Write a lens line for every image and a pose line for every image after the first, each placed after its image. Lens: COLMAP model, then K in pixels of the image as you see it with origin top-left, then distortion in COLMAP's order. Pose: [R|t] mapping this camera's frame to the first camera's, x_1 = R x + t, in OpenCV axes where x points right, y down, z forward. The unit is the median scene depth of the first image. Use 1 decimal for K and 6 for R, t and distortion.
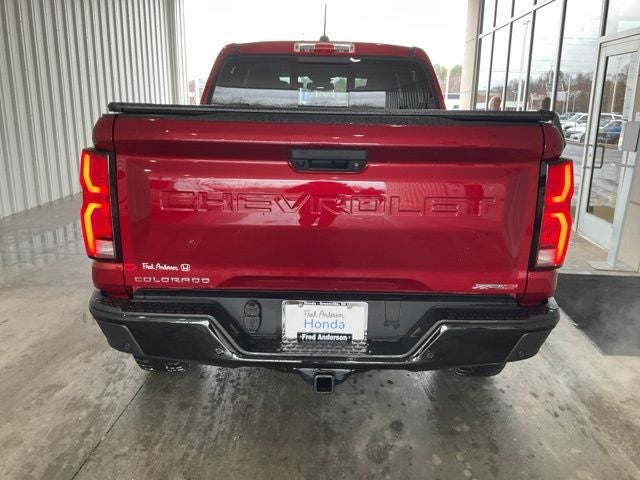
lens RADIAL K [[533.1, 0, 317.2], [0, 533.1, 235.9], [0, 0, 1]] dist [0.104088, -0.195755]
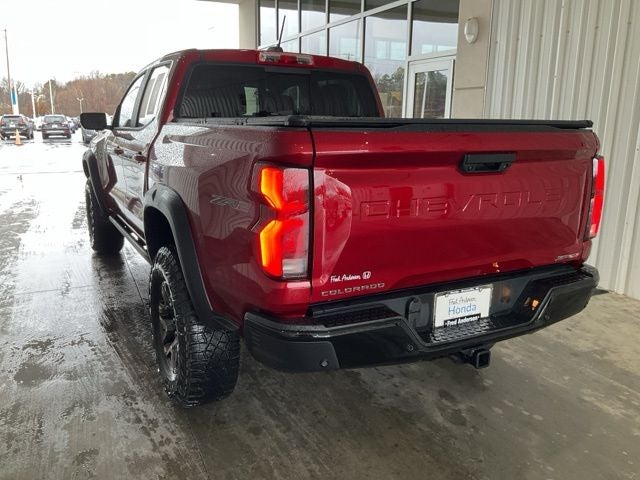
lens RADIAL K [[533.1, 0, 317.2], [0, 533.1, 235.9], [0, 0, 1]] dist [0.104088, -0.195755]
pose [[0.879145, -0.107678, 0.464230, -0.579814], [0.111964, 0.993542, 0.018419, -0.032941], [-0.463215, 0.035784, 0.885523, 0.099317]]
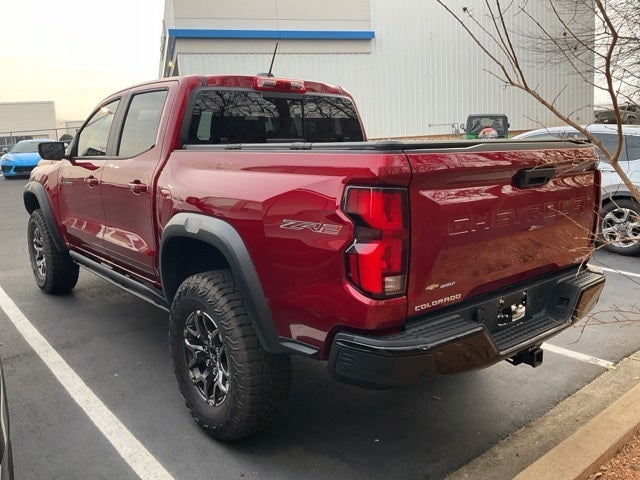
lens RADIAL K [[533.1, 0, 317.2], [0, 533.1, 235.9], [0, 0, 1]] dist [0.104088, -0.195755]
pose [[0.770003, -0.140966, 0.622273, -0.801419], [0.174666, 0.984603, 0.006913, -0.069933], [-0.613667, 0.103367, 0.782770, 0.224753]]
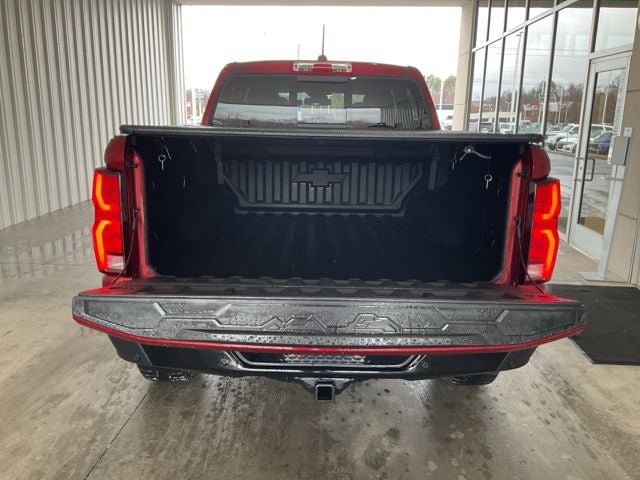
lens RADIAL K [[533.1, 0, 317.2], [0, 533.1, 235.9], [0, 0, 1]] dist [0.104088, -0.195755]
pose [[0.999955, 0.000116, 0.009507, -0.008862], [0.000032, 0.999879, -0.015584, -0.009989], [-0.009508, 0.015584, 0.999833, -0.038434]]
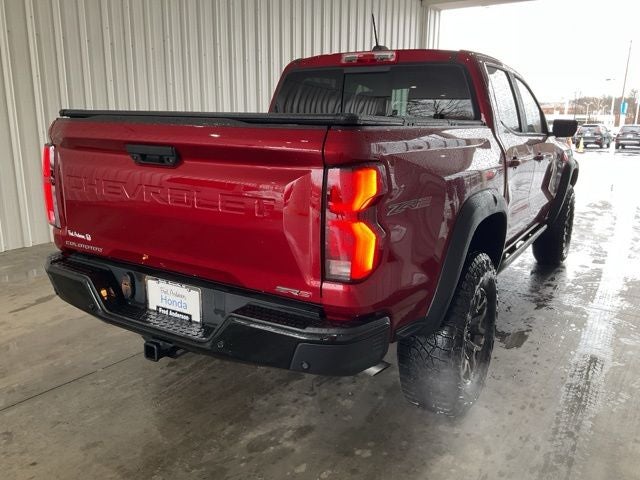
lens RADIAL K [[533.1, 0, 317.2], [0, 533.1, 235.9], [0, 0, 1]] dist [0.104088, -0.195755]
pose [[0.850089, 0.106816, -0.515692, 0.635089], [-0.121523, 0.992575, 0.005271, -0.012450], [0.512426, 0.058188, 0.856758, 0.133901]]
